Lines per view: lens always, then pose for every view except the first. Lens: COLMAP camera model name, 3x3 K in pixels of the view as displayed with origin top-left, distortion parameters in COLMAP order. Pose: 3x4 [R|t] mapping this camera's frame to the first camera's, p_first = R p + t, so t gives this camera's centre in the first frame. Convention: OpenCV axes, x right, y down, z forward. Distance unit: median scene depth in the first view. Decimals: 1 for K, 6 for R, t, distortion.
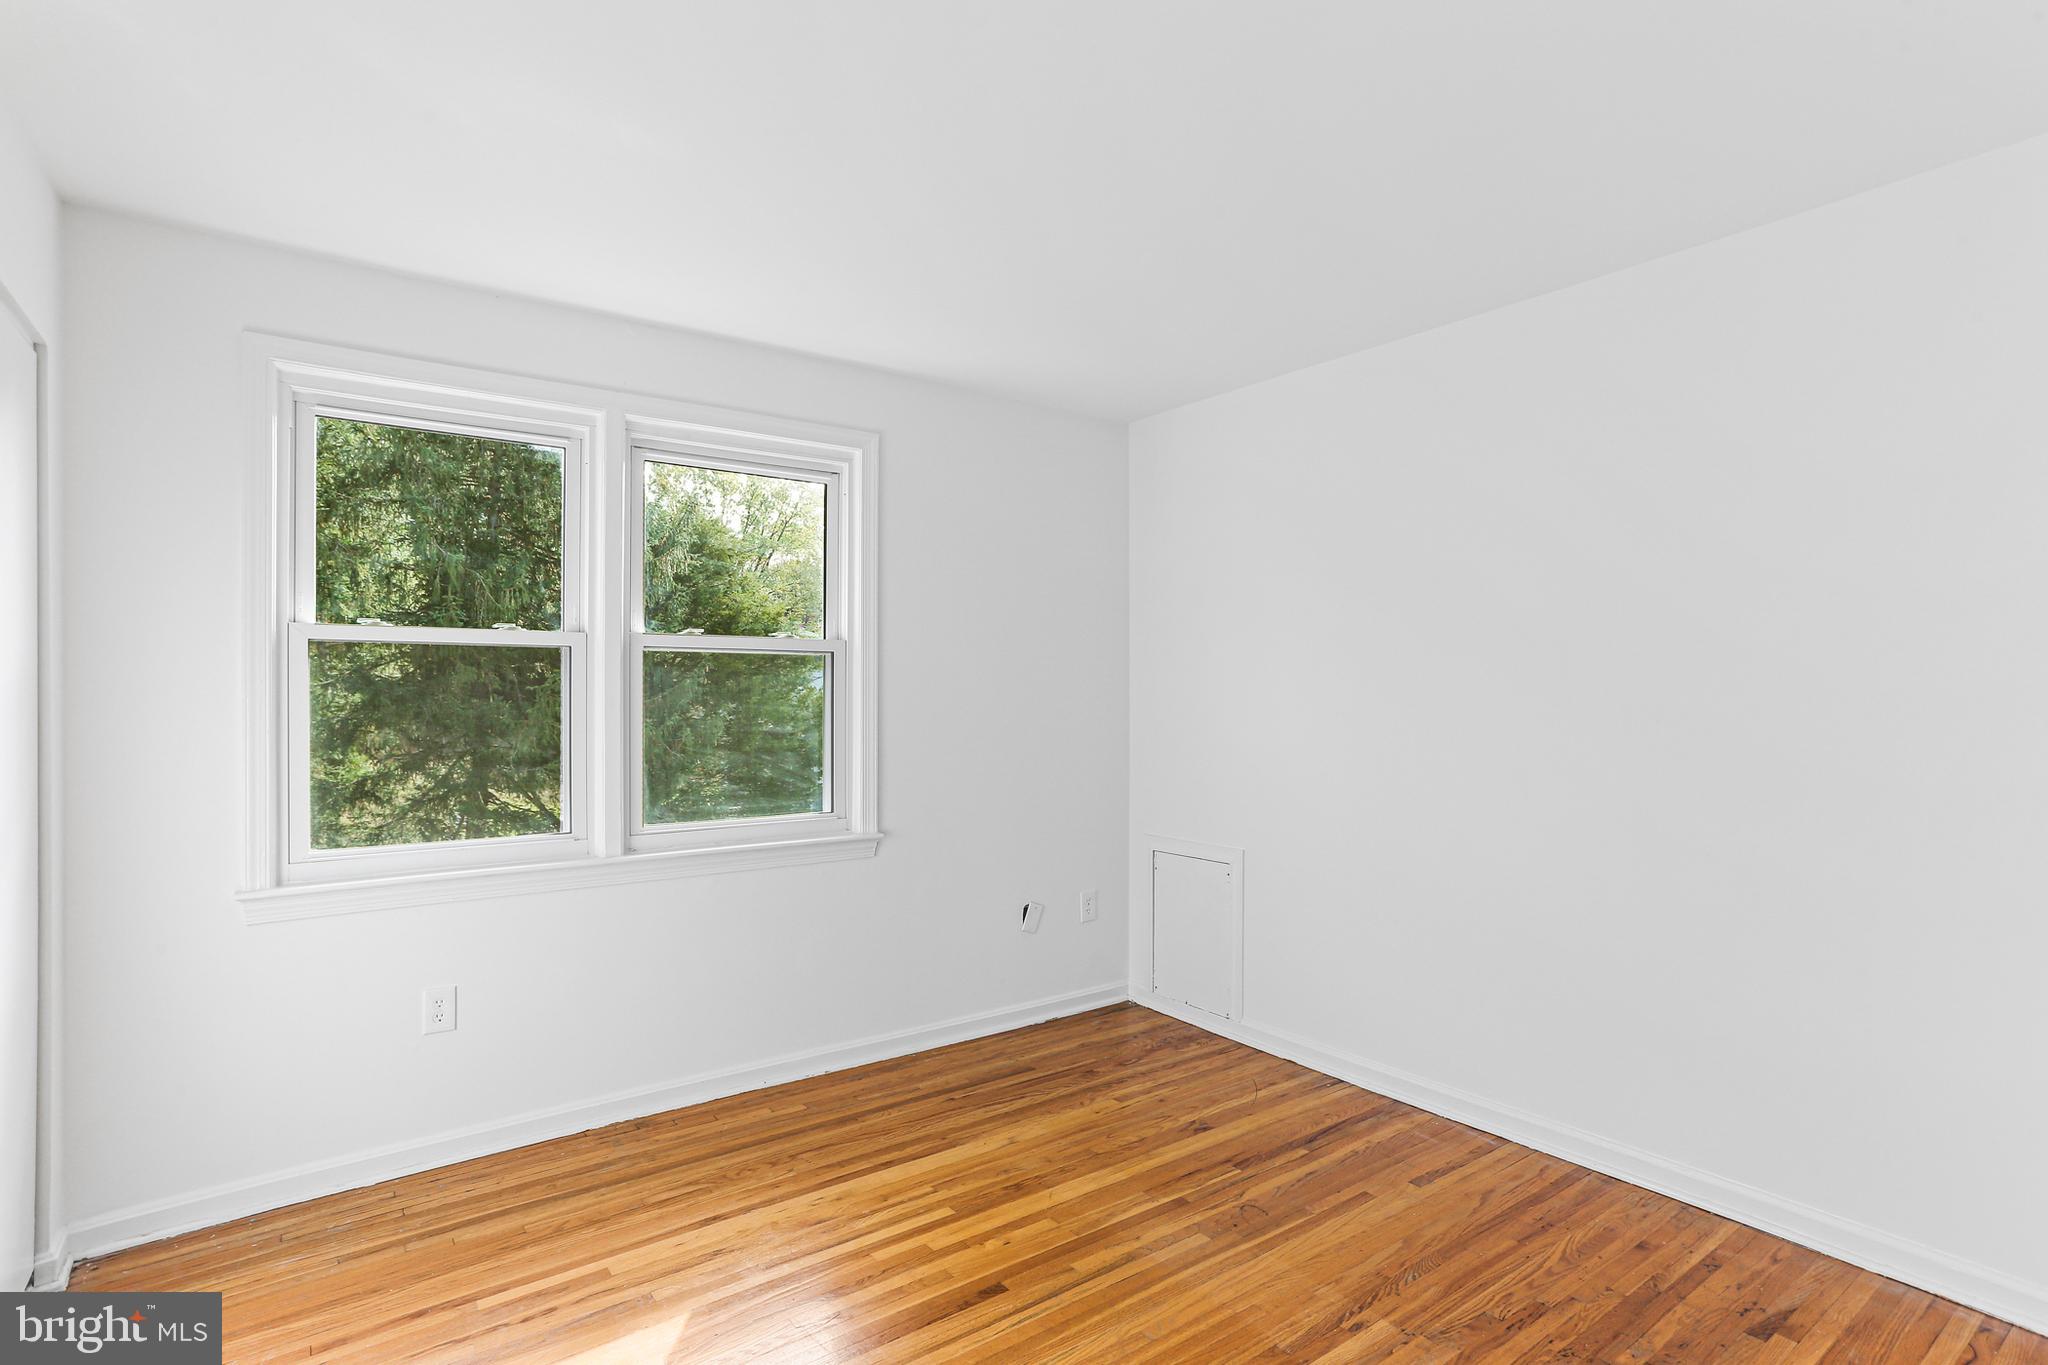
lens RADIAL K [[982.9, 0, 1012.4], [0, 982.9, 693.2], [0, 0, 1]] dist [-0.036392, 0.012055]
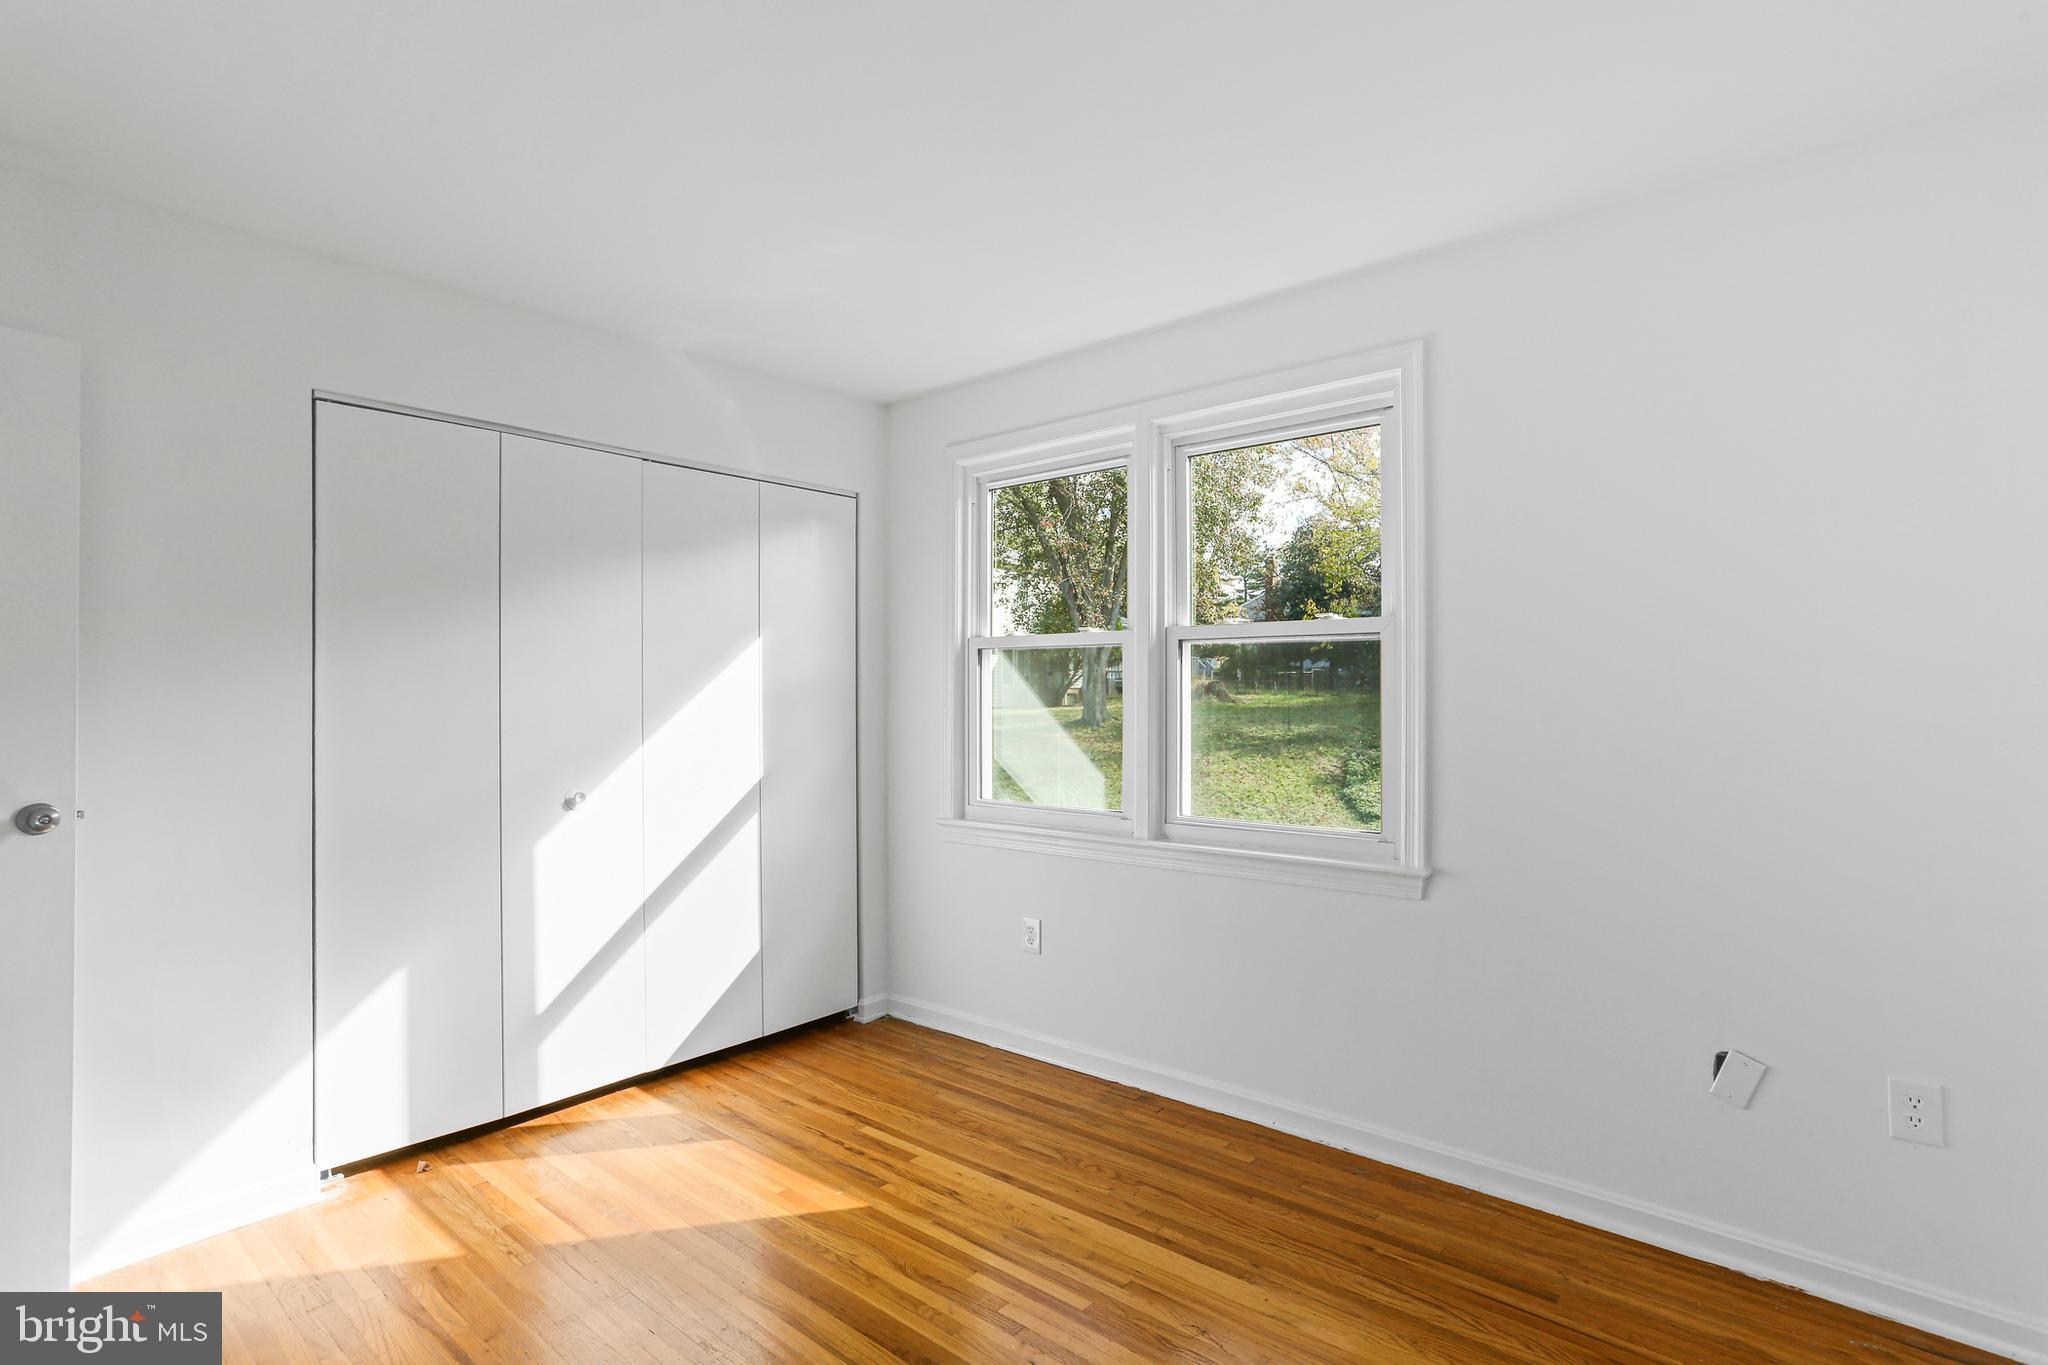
lens RADIAL K [[982.9, 0, 1023.3], [0, 982.9, 681.8], [0, 0, 1]] dist [-0.036392, 0.012055]
pose [[0.239369, -0.009074, -0.970886, 0.649098], [0.007240, 0.999945, -0.007560, 0.003573], [0.970902, -0.005219, 0.239421, 0.665805]]
